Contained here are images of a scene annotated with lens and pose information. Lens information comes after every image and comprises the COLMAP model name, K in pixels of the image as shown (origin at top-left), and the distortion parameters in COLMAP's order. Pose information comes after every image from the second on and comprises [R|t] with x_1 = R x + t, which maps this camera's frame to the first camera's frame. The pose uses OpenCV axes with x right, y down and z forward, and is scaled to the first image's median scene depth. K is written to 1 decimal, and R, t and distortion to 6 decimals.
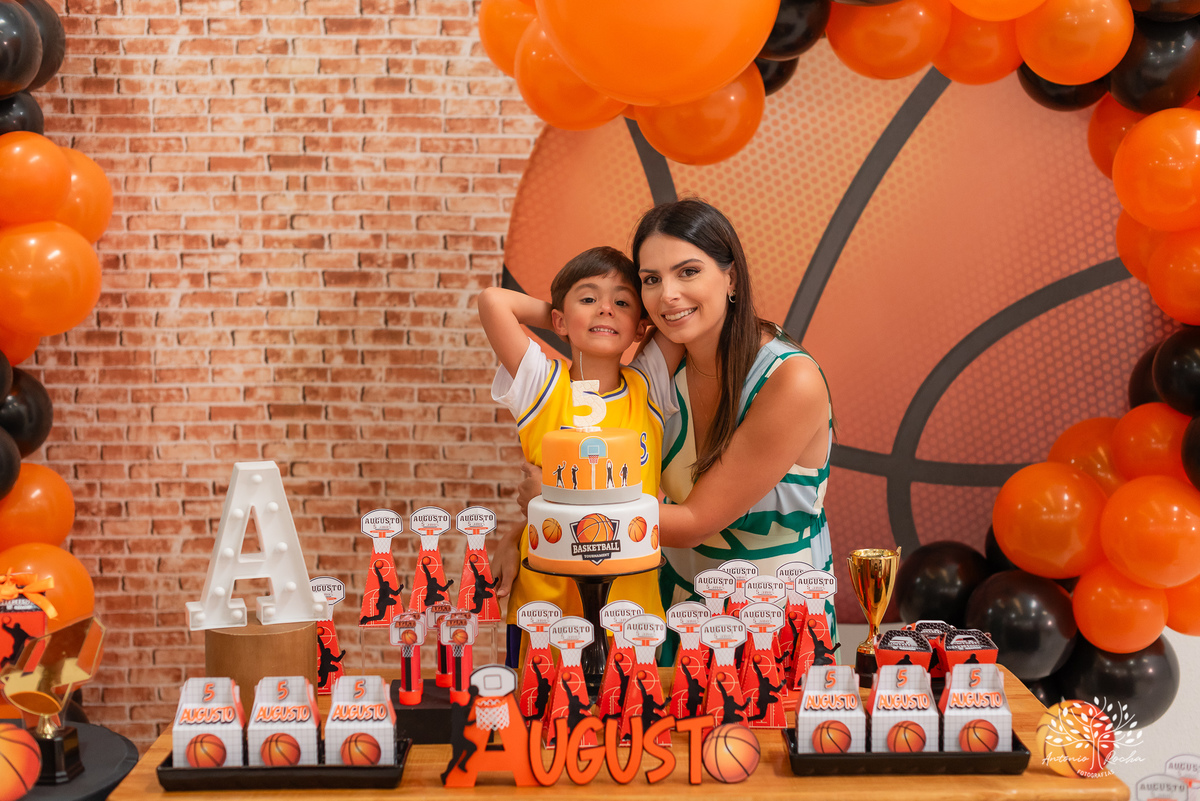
lens RADIAL K [[2029.4, 0, 612.7], [0, 2029.4, 404.3], [0, 0, 1]] dist [0.038902, 0.000000]
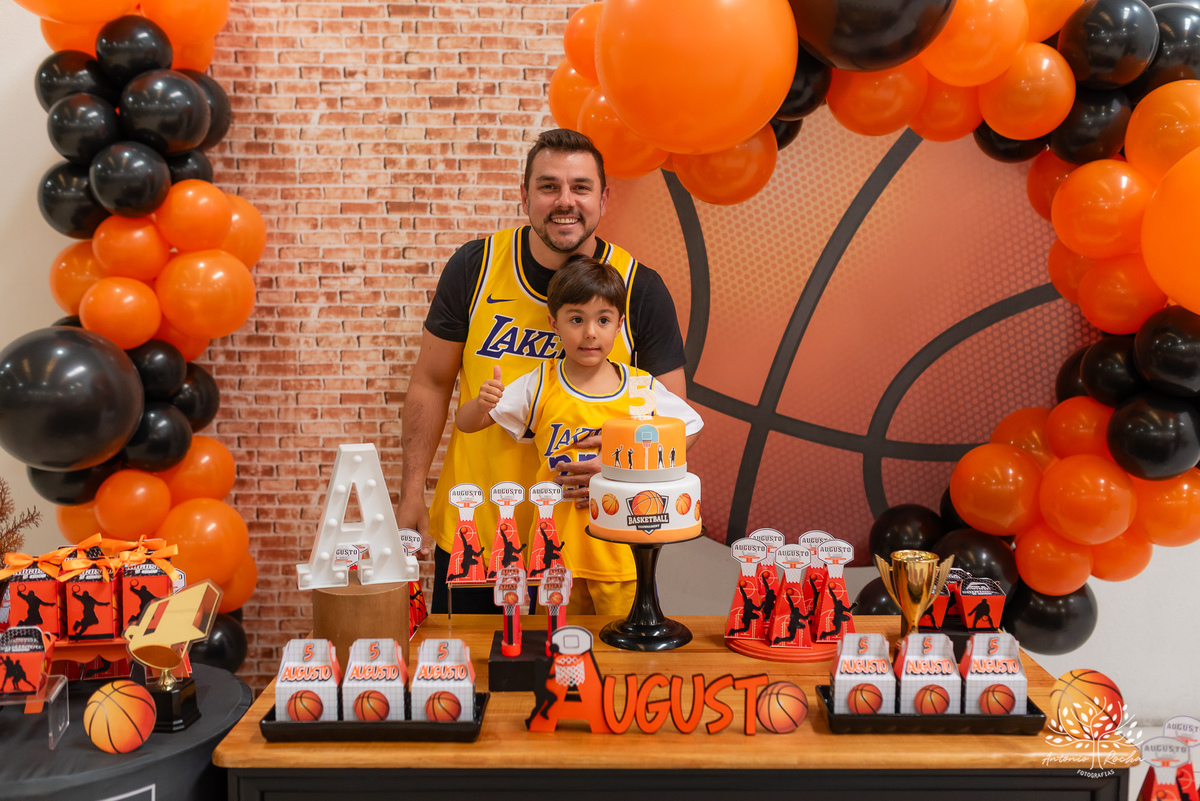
lens RADIAL K [[1370.5, 0, 604.6], [0, 1370.5, 398.8], [0, 0, 1]] dist [0.014884, 0.000000]
pose [[0.999770, 0.008672, -0.019611, -0.011710], [-0.008575, 0.999951, 0.005021, -0.001633], [0.019653, -0.004851, 0.999795, 0.132556]]
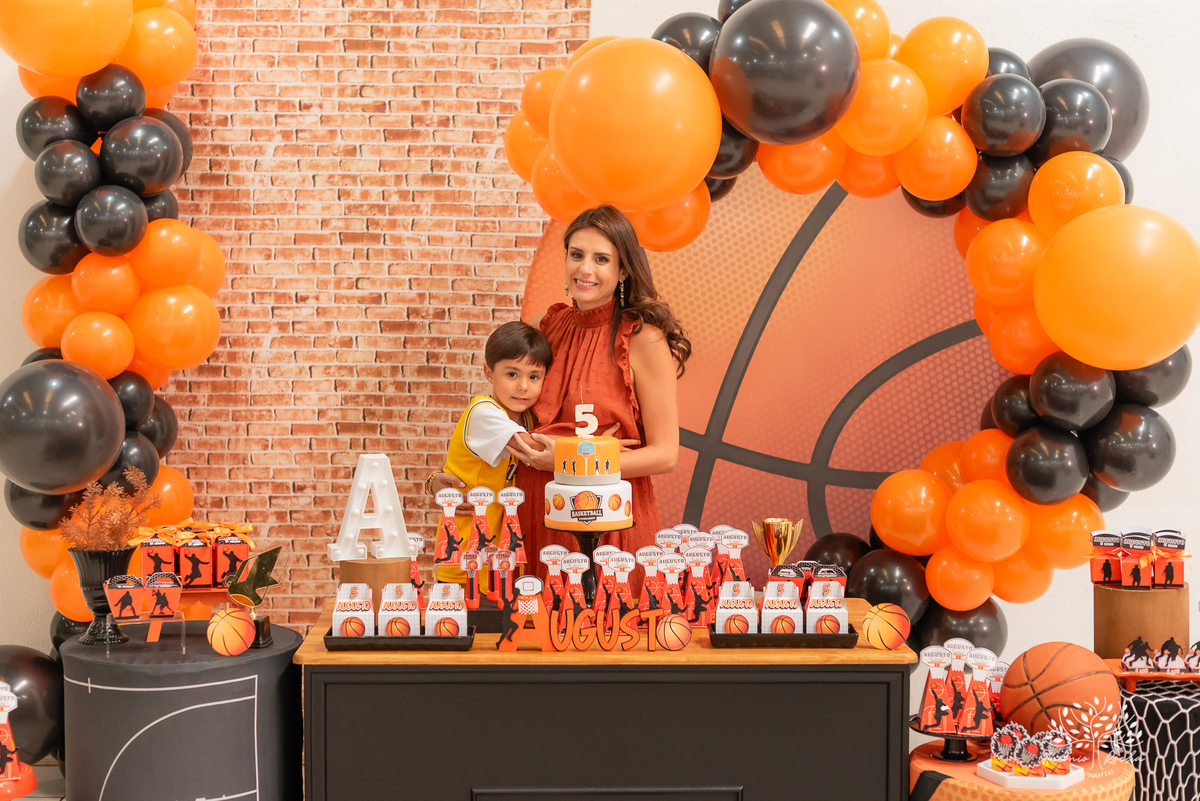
lens RADIAL K [[2029.4, 0, 574.7], [0, 2029.4, 372.1], [0, 0, 1]] dist [0.038902, 0.000000]
pose [[0.999896, 0.008244, -0.011801, -0.001952], [-0.008609, 0.999474, -0.031256, 0.007728], [0.011538, 0.031354, 0.999442, -0.336142]]
